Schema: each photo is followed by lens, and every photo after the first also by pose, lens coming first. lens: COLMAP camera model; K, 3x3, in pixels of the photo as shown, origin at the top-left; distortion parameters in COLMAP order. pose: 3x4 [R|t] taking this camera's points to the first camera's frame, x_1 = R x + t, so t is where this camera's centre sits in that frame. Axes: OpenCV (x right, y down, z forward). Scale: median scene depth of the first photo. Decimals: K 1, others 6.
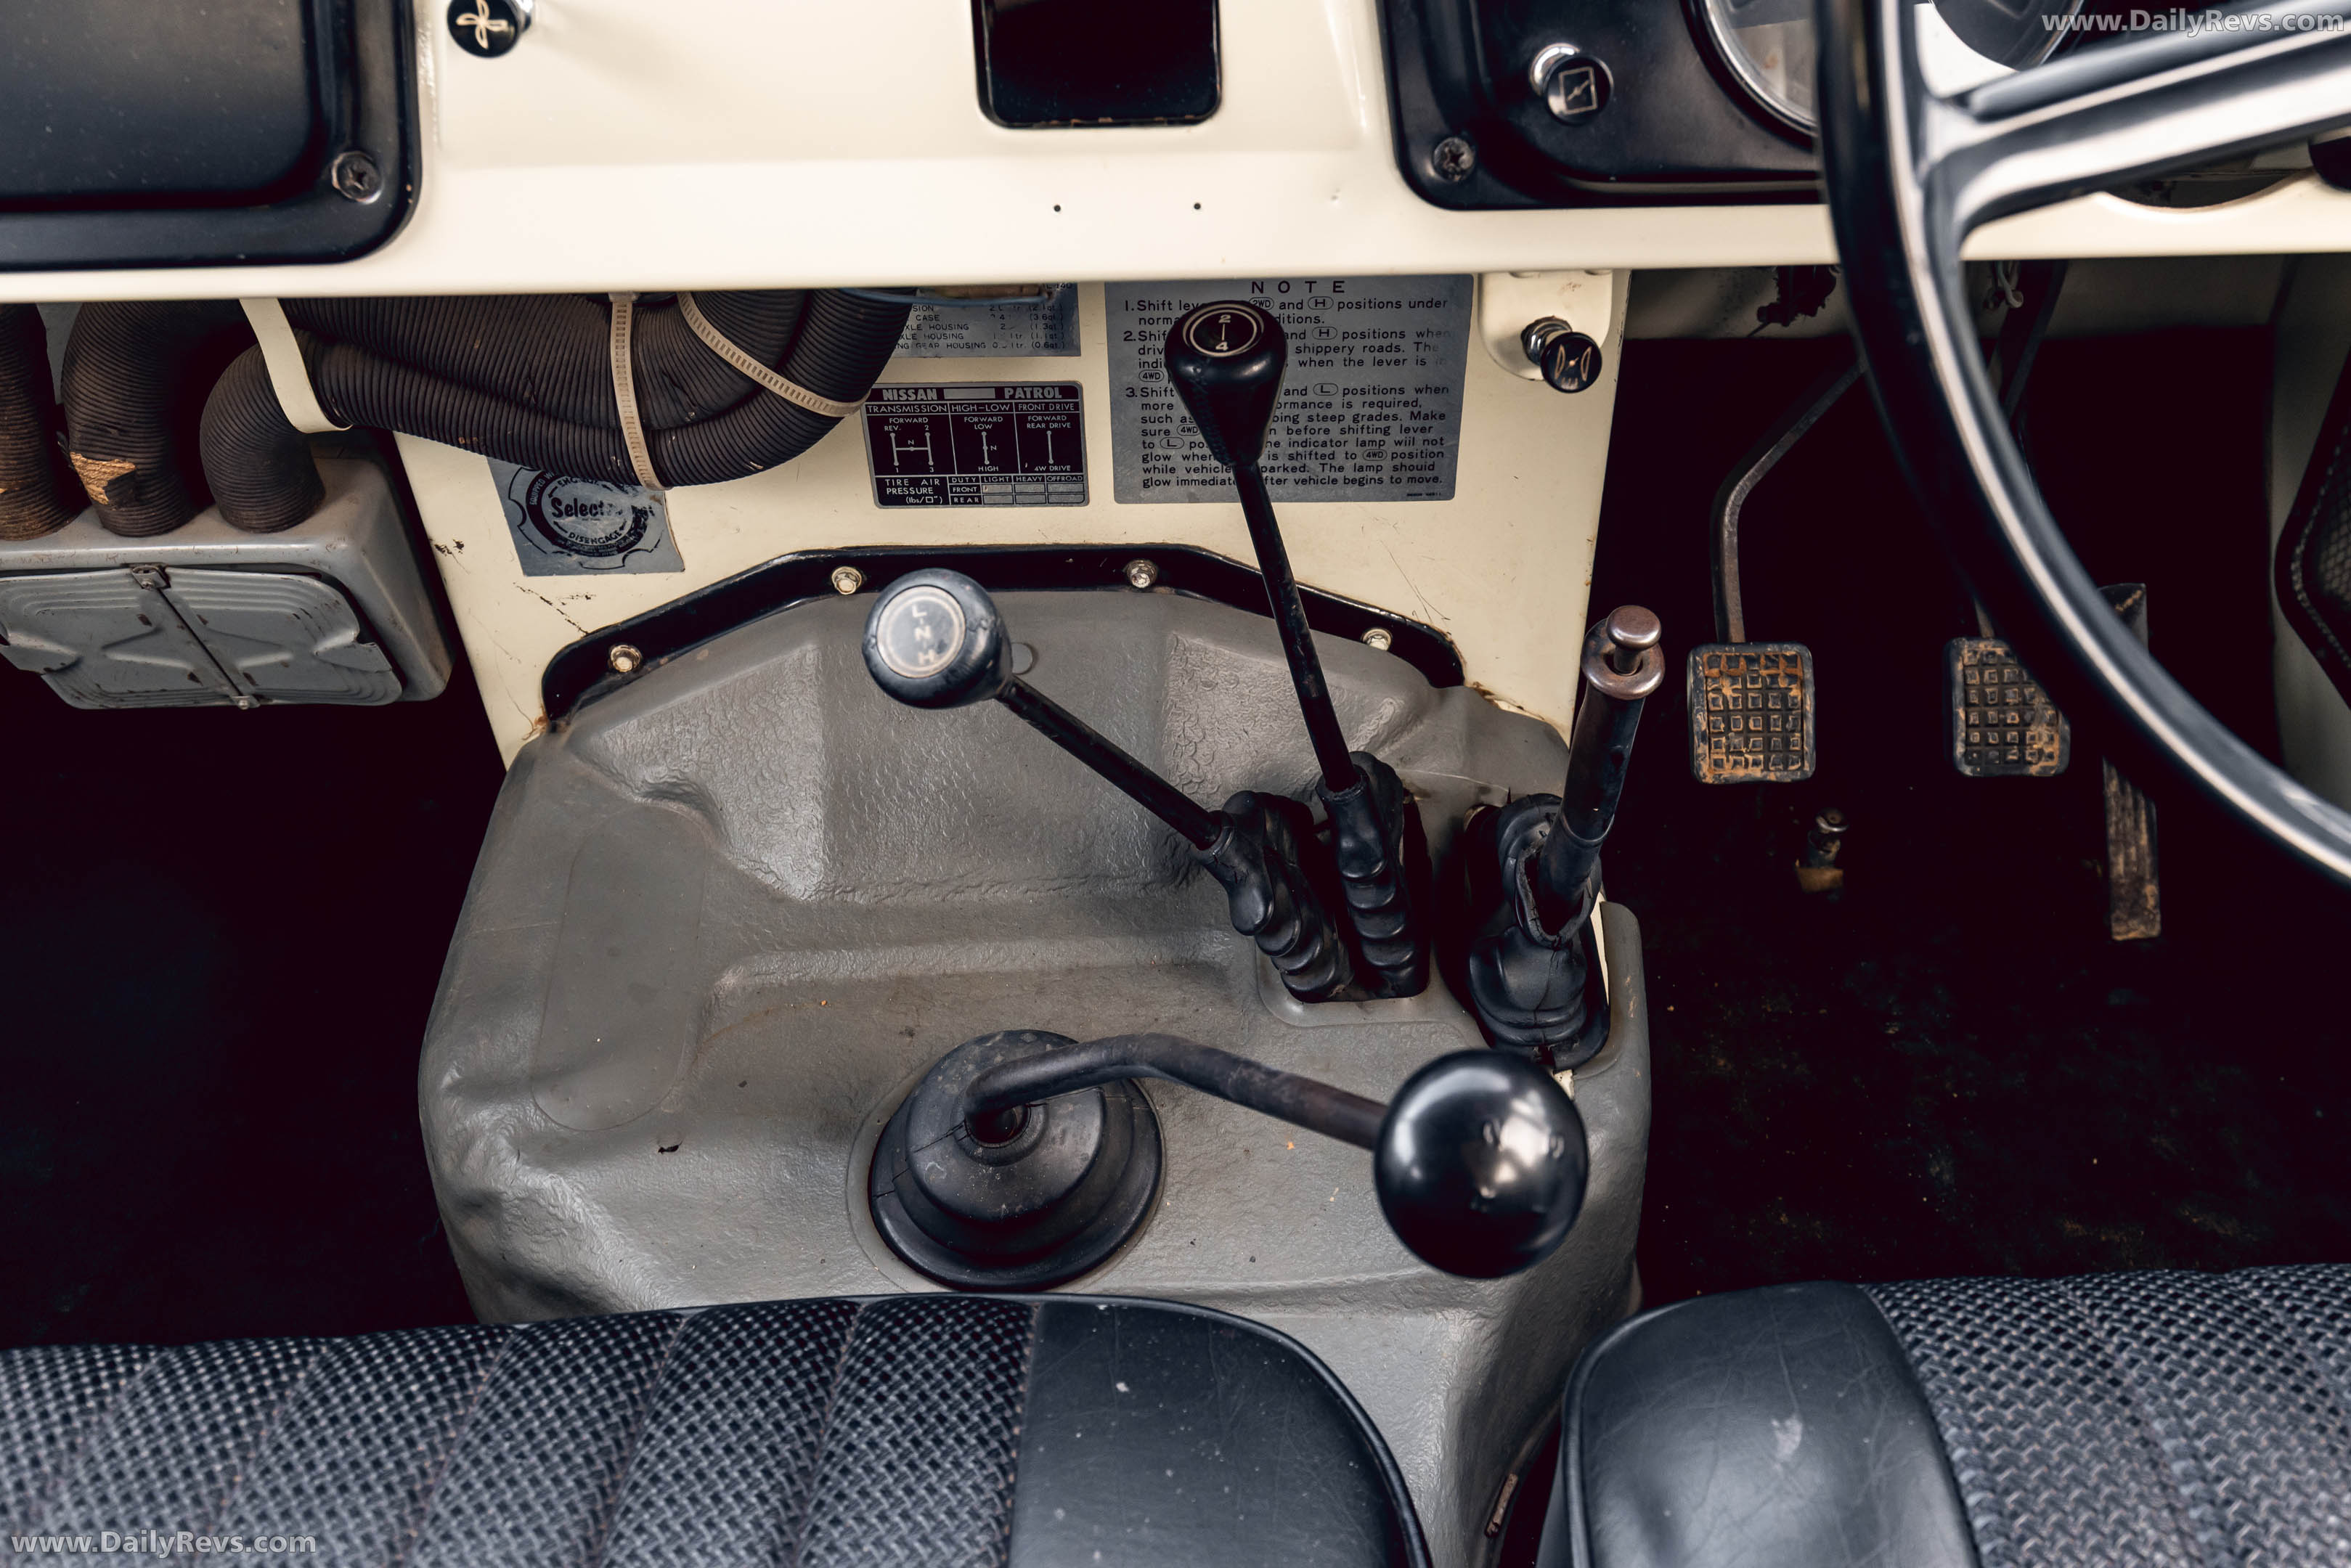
lens RADIAL K [[1986.9, 0, 1284.0], [0, 1986.9, 646.8], [0, 0, 1]] dist [-0.000011, 0.002014]
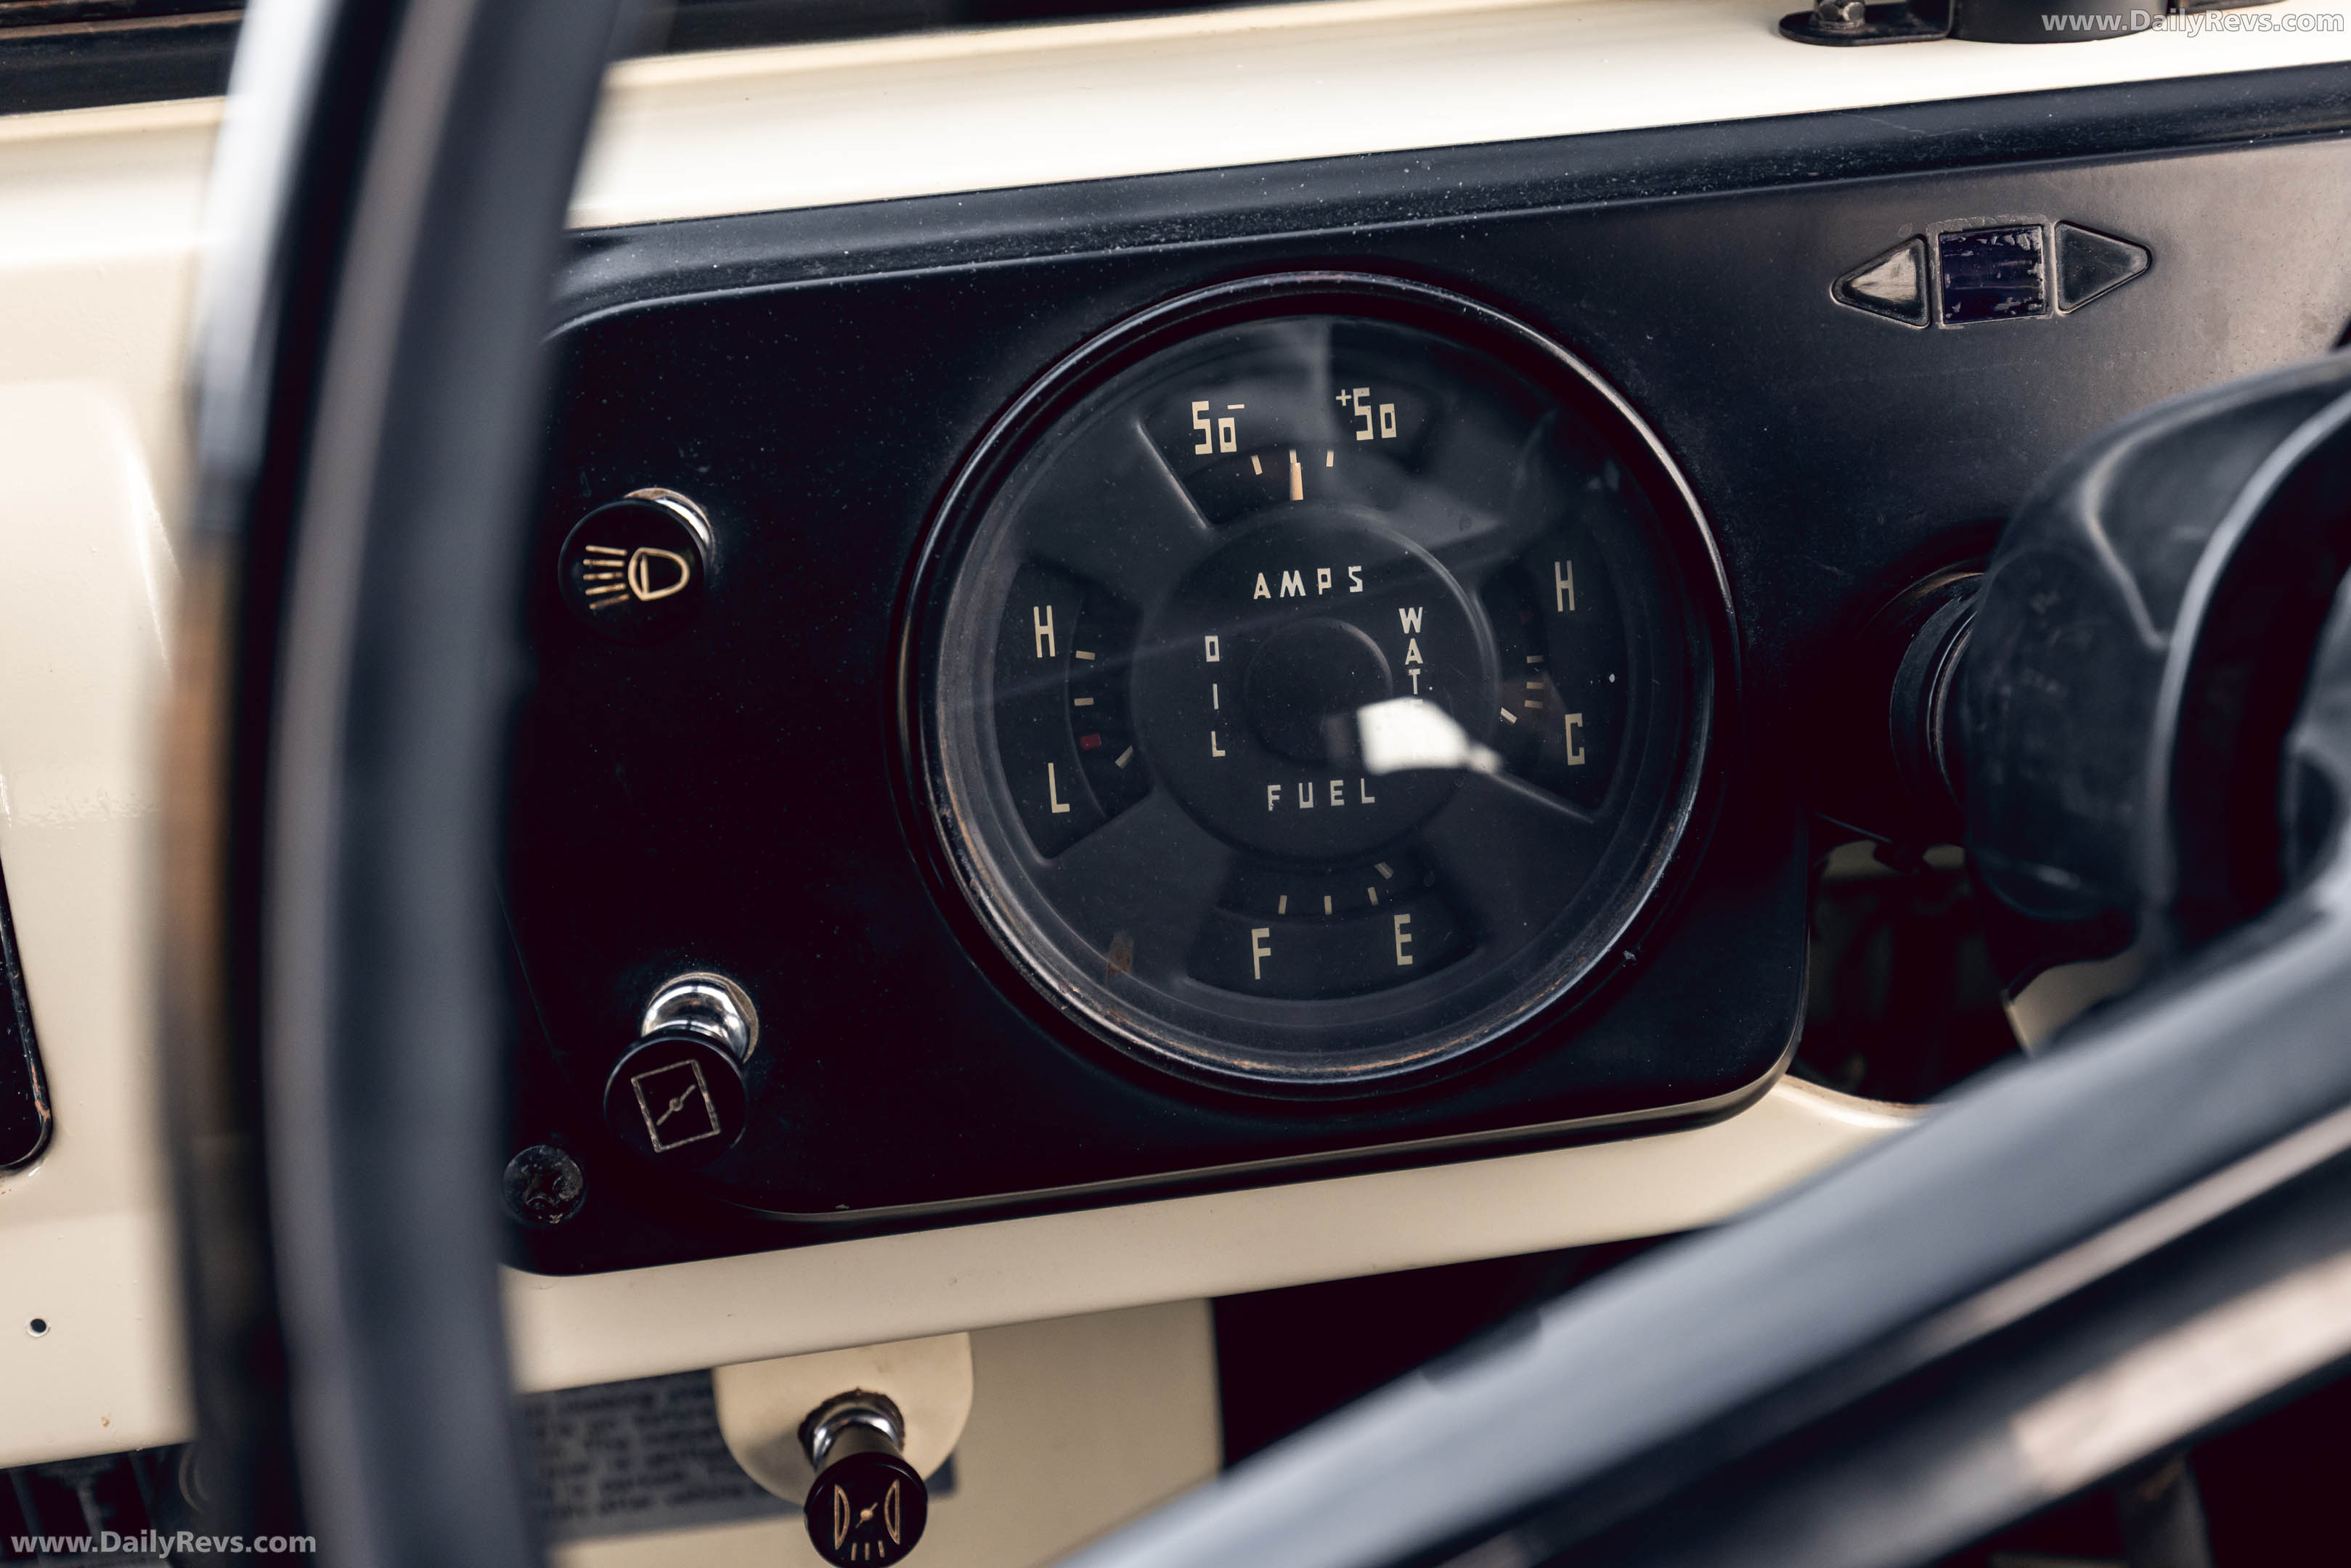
lens RADIAL K [[2698.5, 0, 1286.9], [0, 2698.5, 643.4], [0, 0, 1]] dist [0.003904, 0.000000]
pose [[0.993759, -0.090625, 0.065047, 0.157887], [0.102901, 0.969868, -0.220833, -0.135657], [-0.043074, 0.226148, 0.973140, 0.189514]]
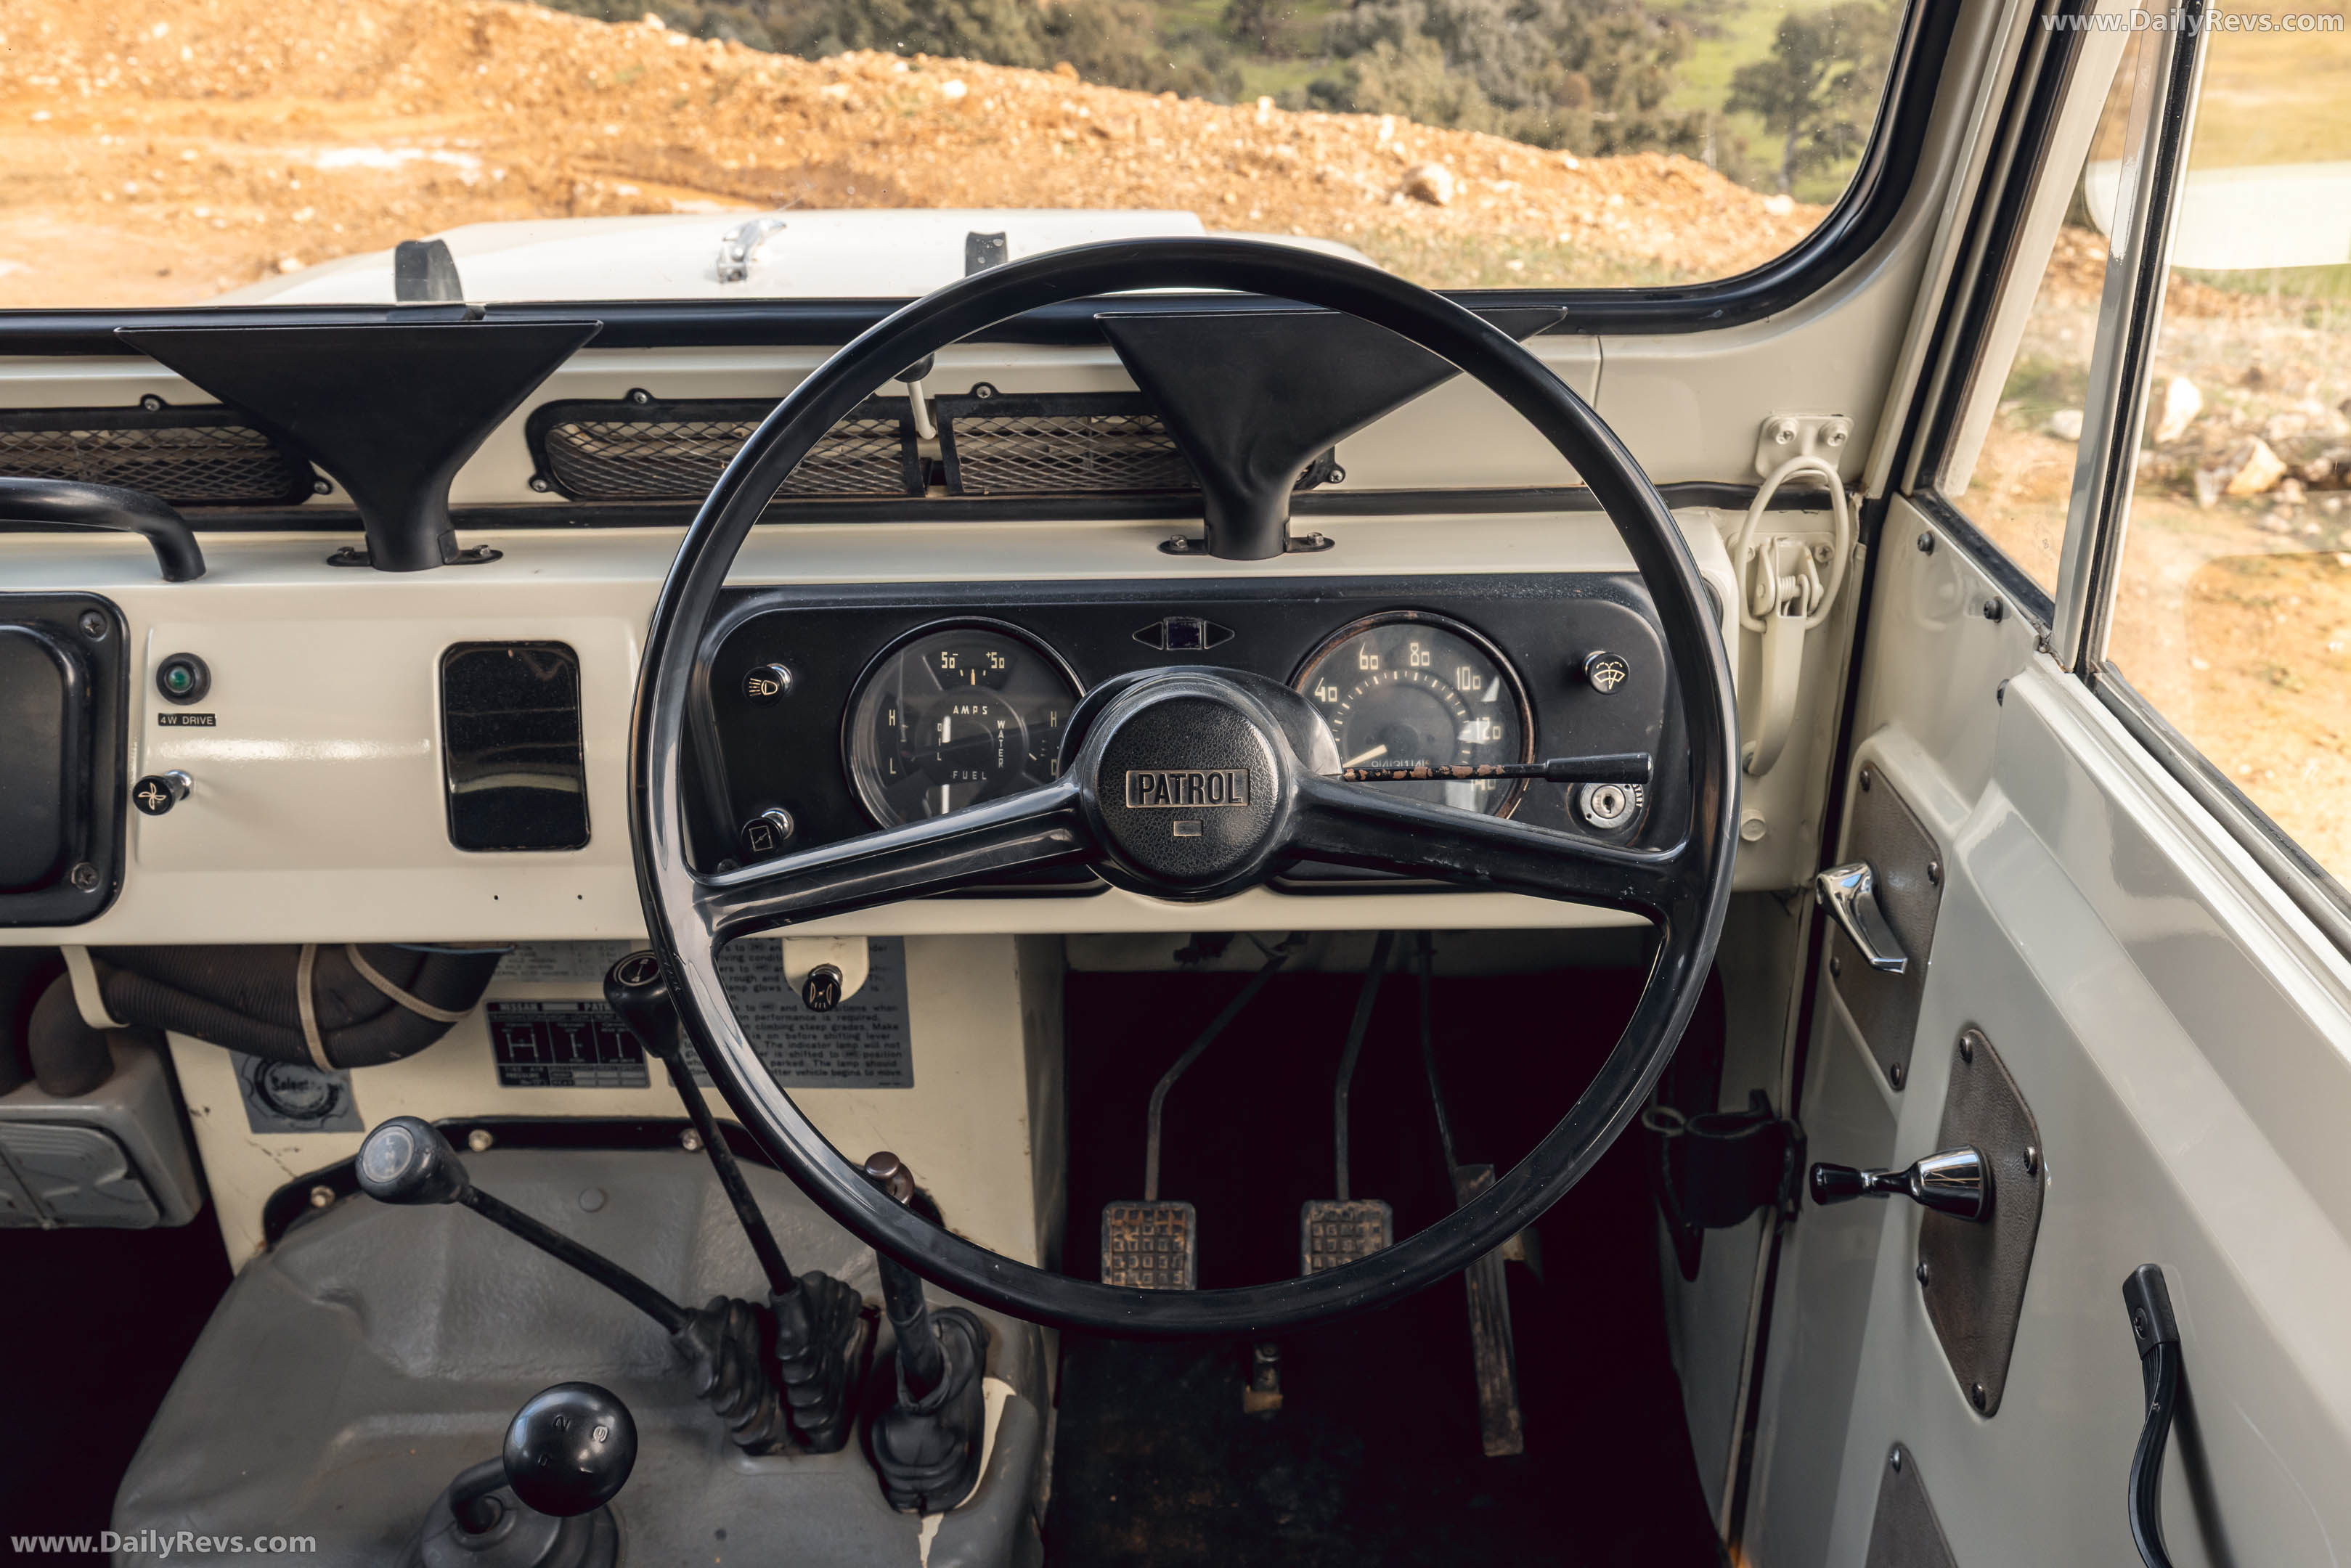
lens RADIAL K [[2043.5, 0, 1192.3], [0, 2043.5, 788.8], [0, 0, 1]] dist [0.004506, 0.005390]
pose [[0.998252, 0.006796, -0.058715, 0.374457], [-0.020170, 0.972910, -0.230303, 0.048517], [0.055559, 0.231085, 0.971346, -0.430910]]
